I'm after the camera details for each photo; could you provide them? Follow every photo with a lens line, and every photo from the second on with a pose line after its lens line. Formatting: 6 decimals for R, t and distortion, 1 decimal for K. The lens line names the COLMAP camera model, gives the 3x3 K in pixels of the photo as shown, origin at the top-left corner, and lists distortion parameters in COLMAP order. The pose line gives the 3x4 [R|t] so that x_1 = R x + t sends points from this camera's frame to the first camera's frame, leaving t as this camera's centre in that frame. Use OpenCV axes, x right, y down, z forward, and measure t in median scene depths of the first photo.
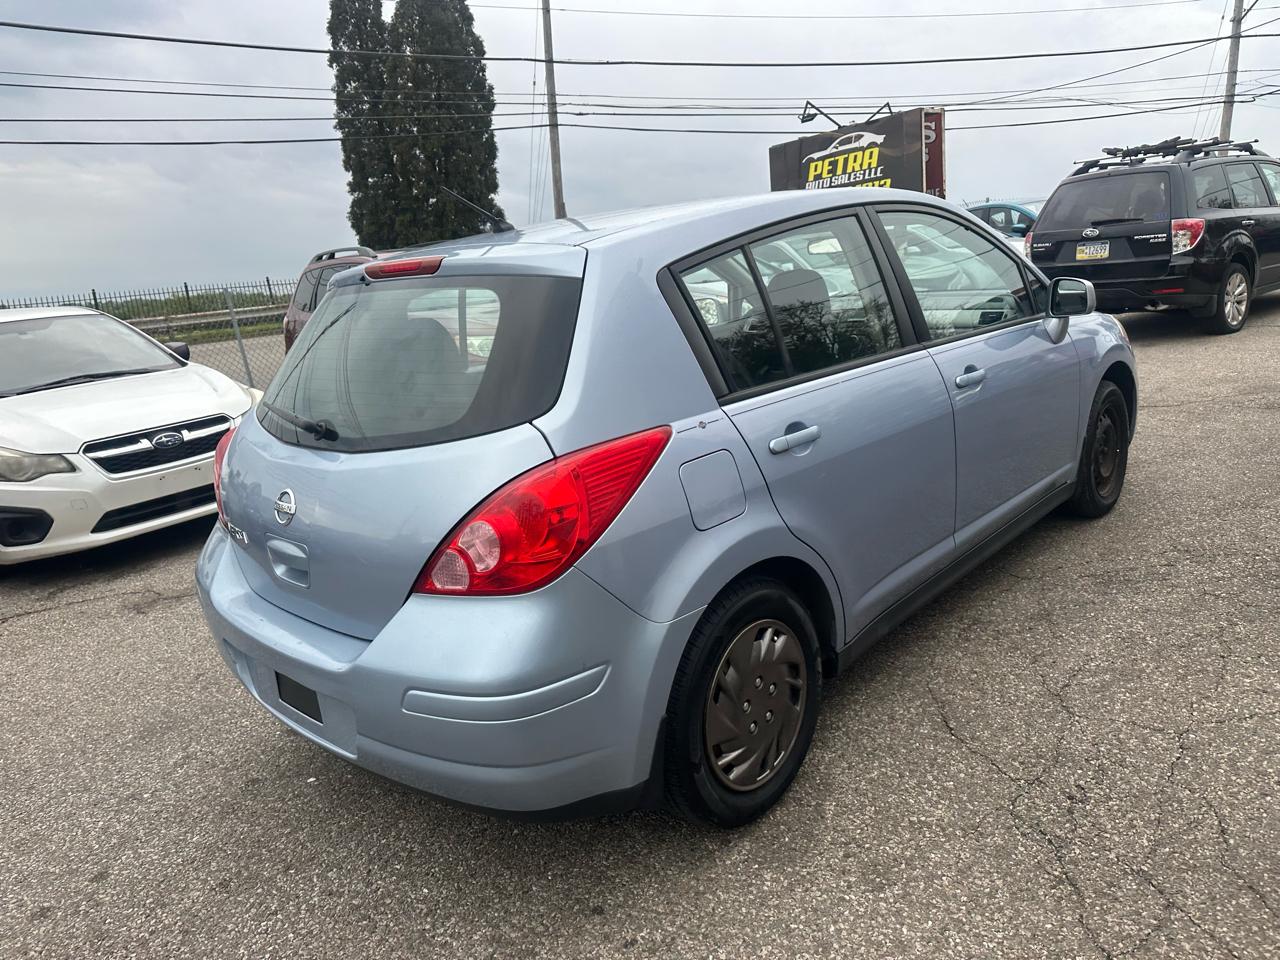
lens RADIAL K [[898.6, 0, 642.6], [0, 898.6, 488.9], [0, 0, 1]] dist [0.014379, -0.024589]
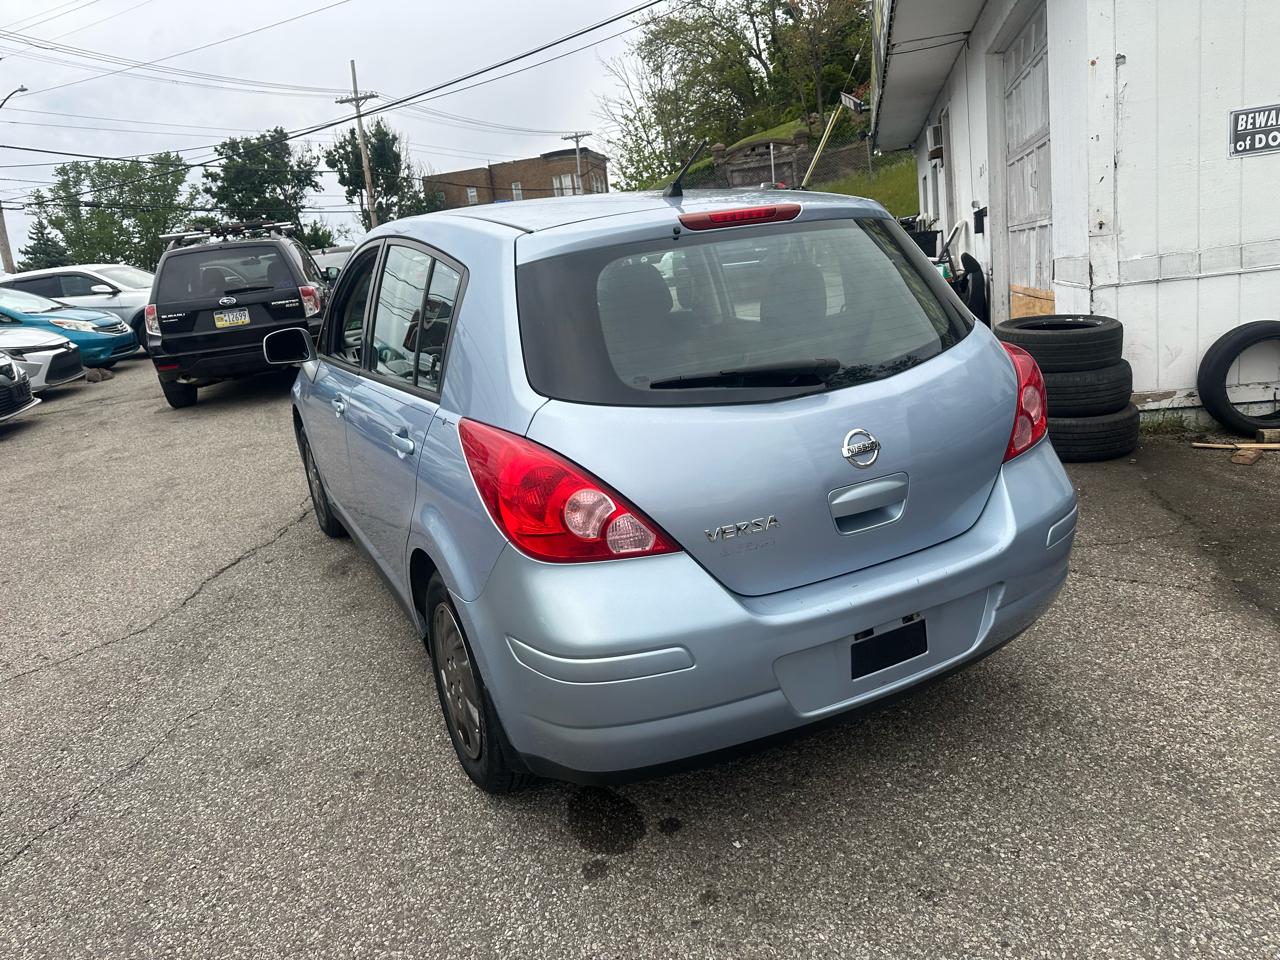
lens RADIAL K [[898.6, 0, 652.5], [0, 898.6, 487.7], [0, 0, 1]] dist [0.014379, -0.024589]
pose [[0.329872, -0.195334, 0.923596, -0.923727], [0.304406, 0.948109, 0.091796, -0.065351], [-0.893600, 0.250867, 0.372216, 0.593677]]
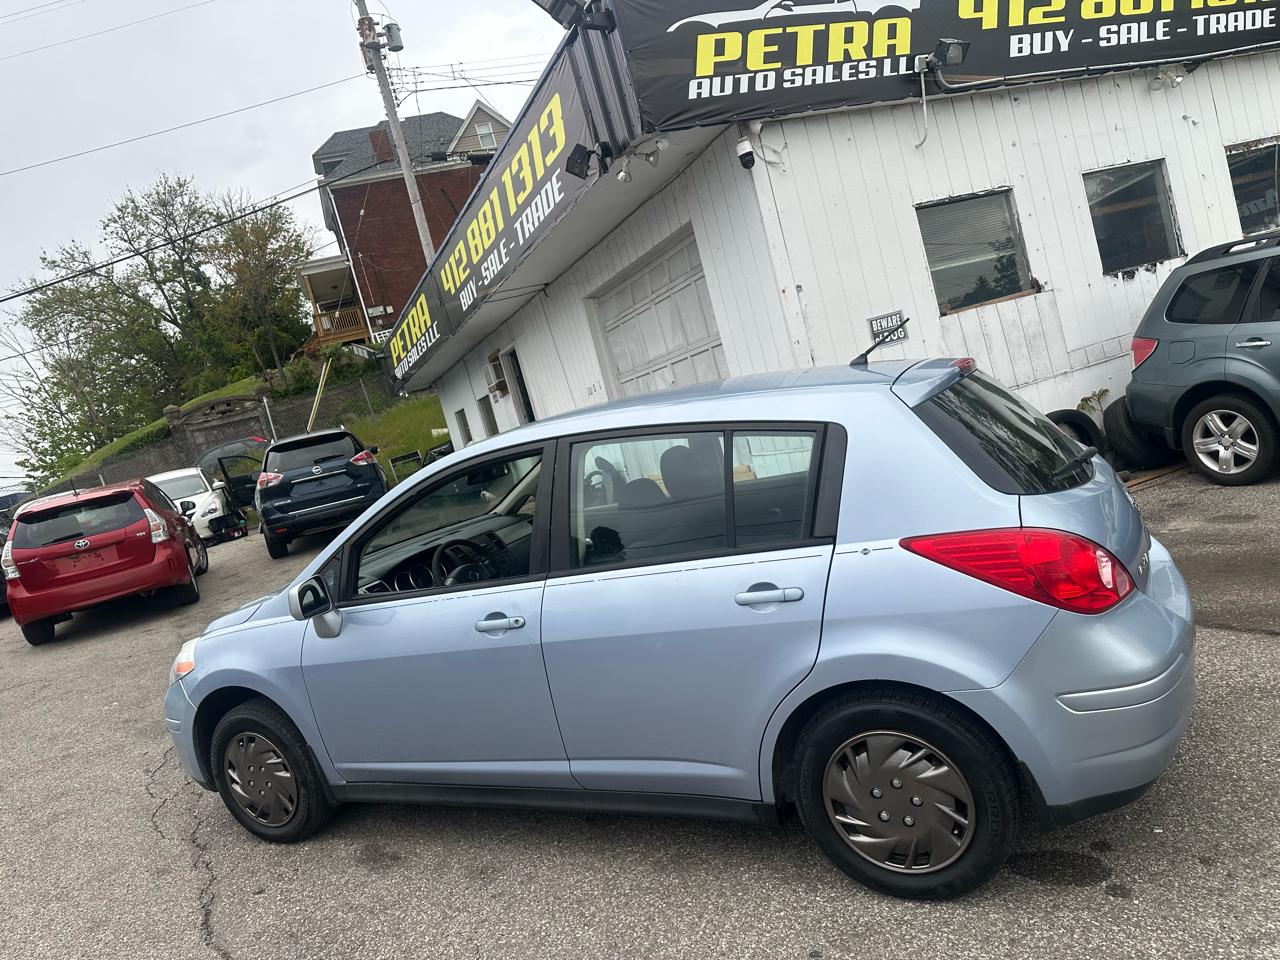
lens RADIAL K [[898.6, 0, 652.8], [0, 898.6, 483.7], [0, 0, 1]] dist [0.014379, -0.024589]
pose [[-0.263768, 0.047631, 0.963409, -1.034020], [0.466590, 0.880455, 0.084216, -0.312305], [-0.844227, 0.471731, -0.254460, 1.332185]]
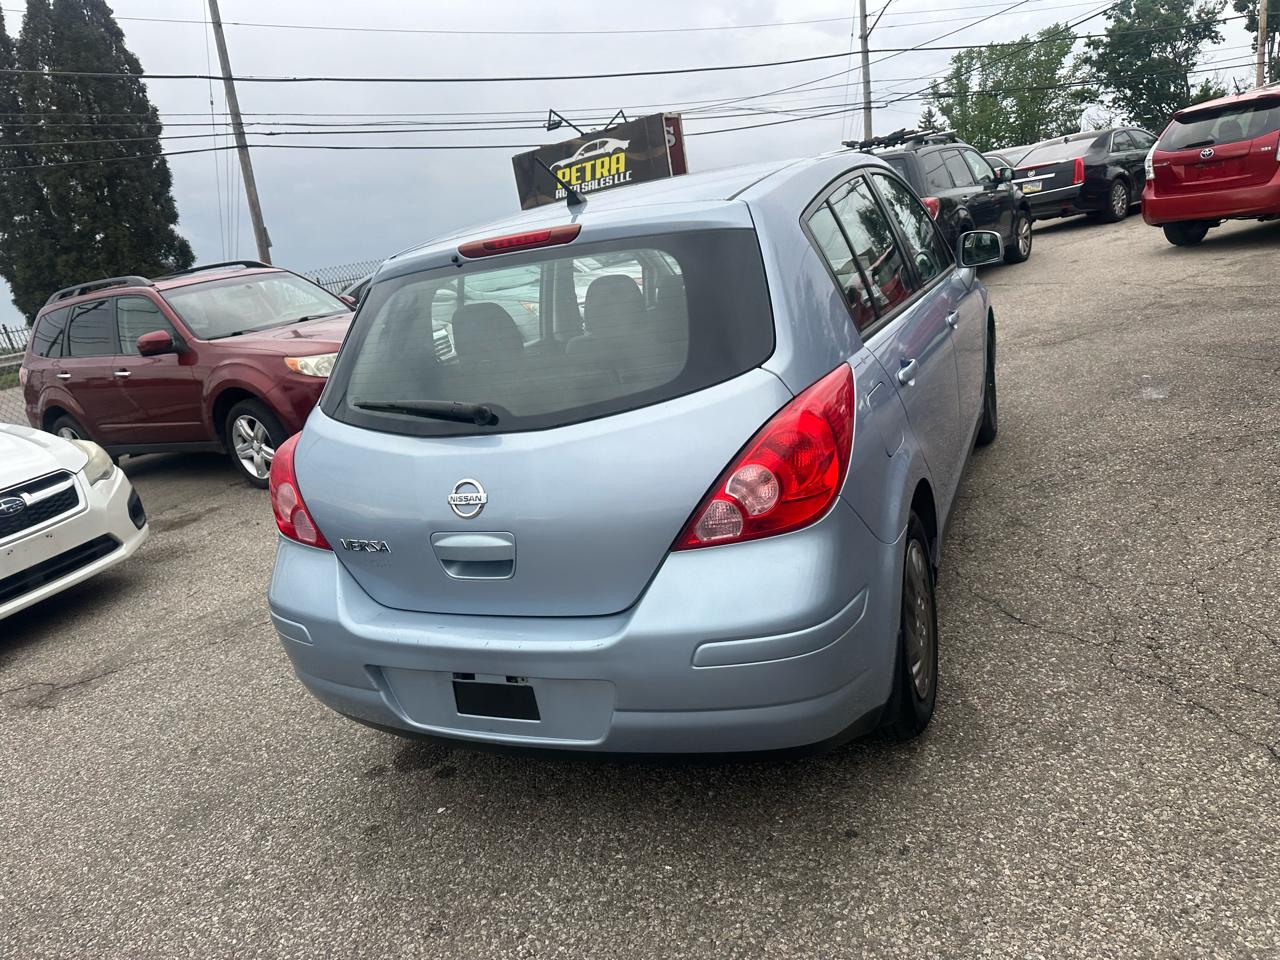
lens RADIAL K [[898.6, 0, 644.5], [0, 898.6, 487.9], [0, 0, 1]] dist [0.014379, -0.024589]
pose [[0.942495, -0.145083, 0.301089, -0.345061], [0.150719, 0.988566, 0.004556, 0.021633], [-0.298307, 0.041086, 0.953585, 0.042261]]
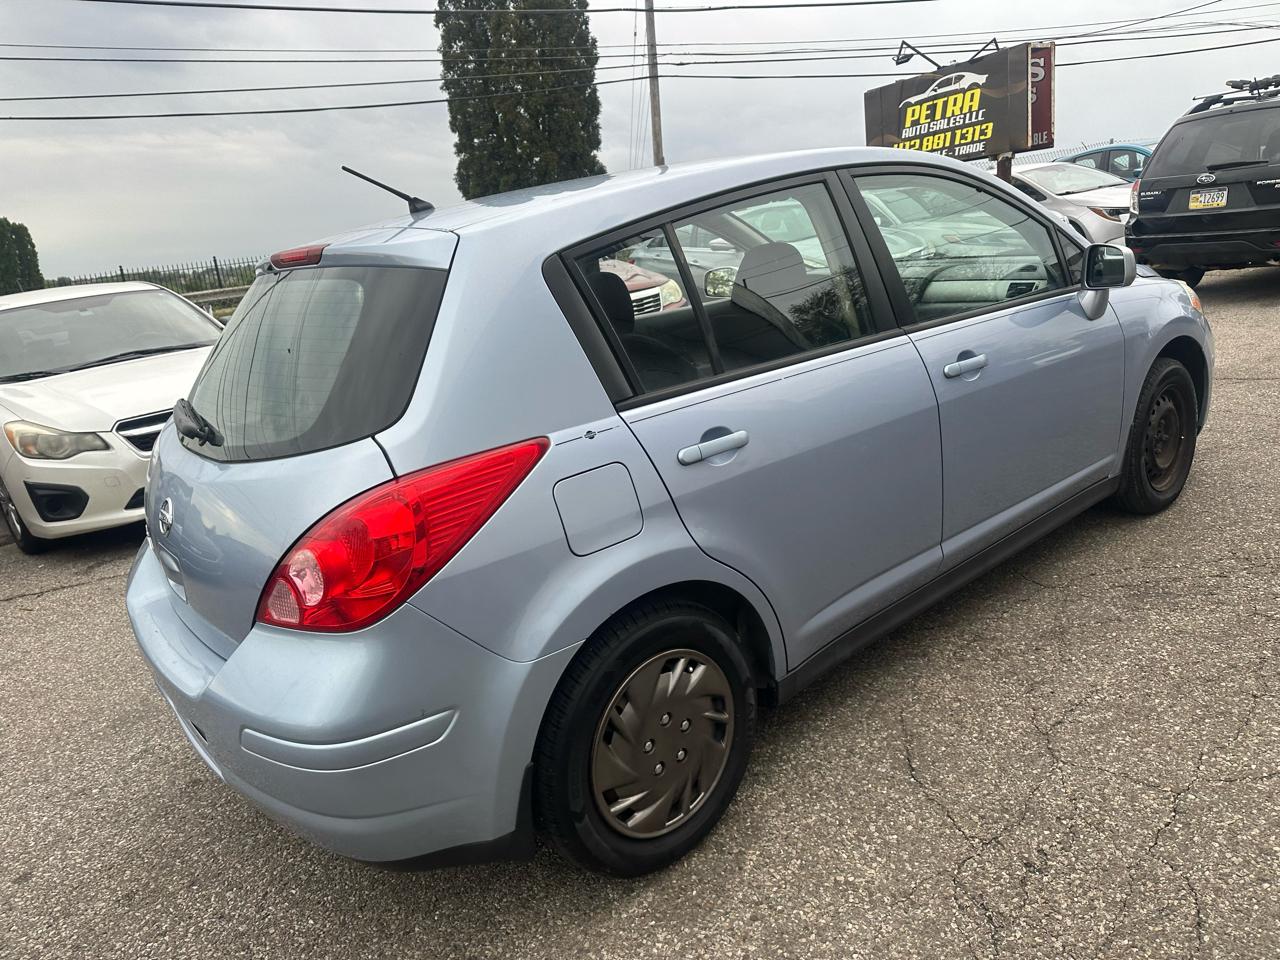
lens RADIAL K [[898.6, 0, 647.6], [0, 898.6, 492.9], [0, 0, 1]] dist [0.014379, -0.024589]
pose [[0.992697, 0.012346, -0.119997, 0.152924], [-0.006182, 0.998648, 0.051605, -0.040138], [0.120472, -0.050486, 0.991432, 0.084883]]
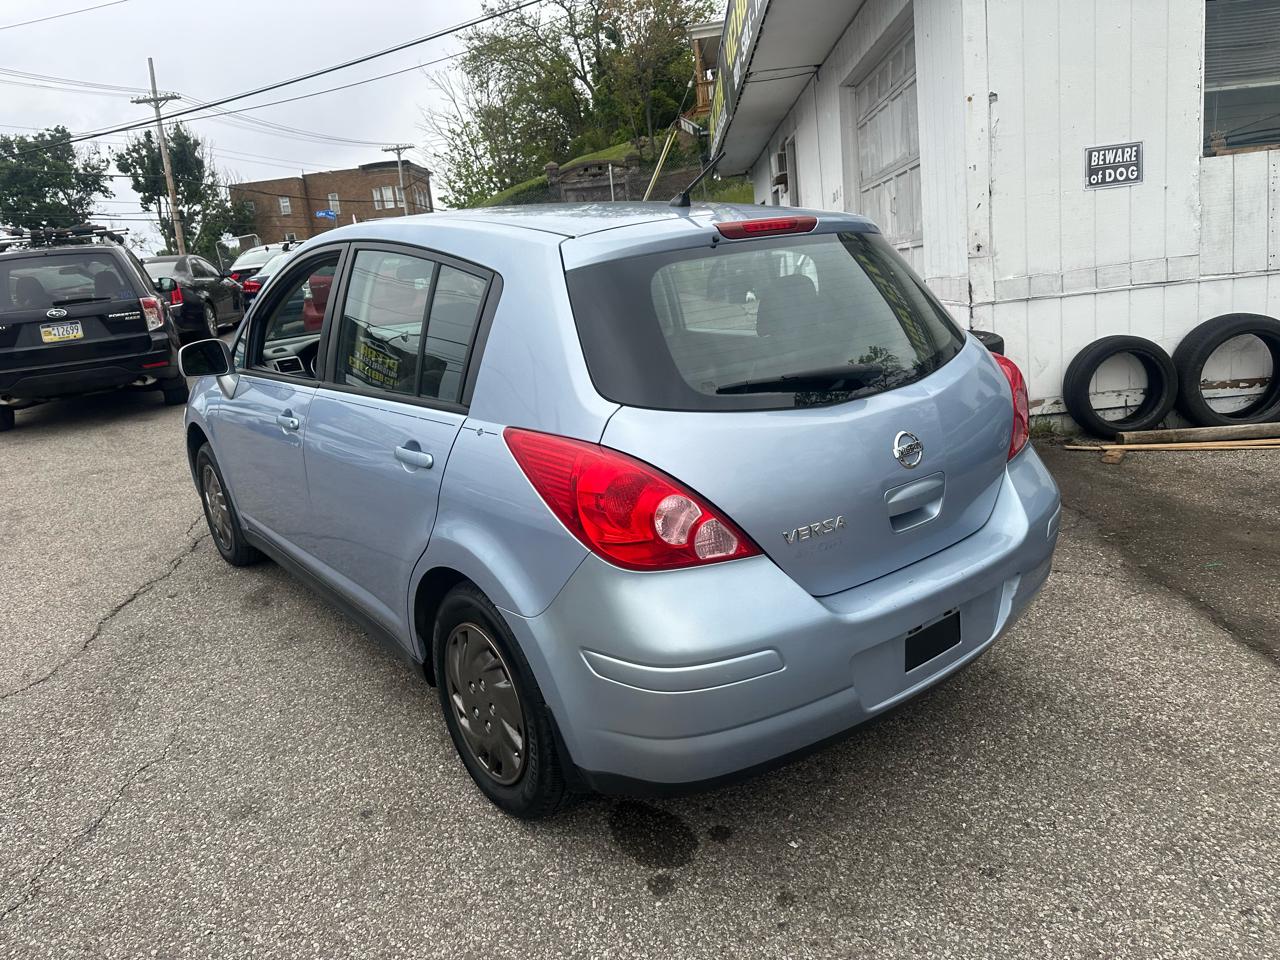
lens RADIAL K [[898.6, 0, 652.9], [0, 898.6, 488.0], [0, 0, 1]] dist [0.014379, -0.024589]
pose [[0.144862, -0.184650, 0.972070, -0.961167], [0.312533, 0.940675, 0.132112, -0.109080], [-0.938796, 0.284666, 0.193977, 0.749931]]
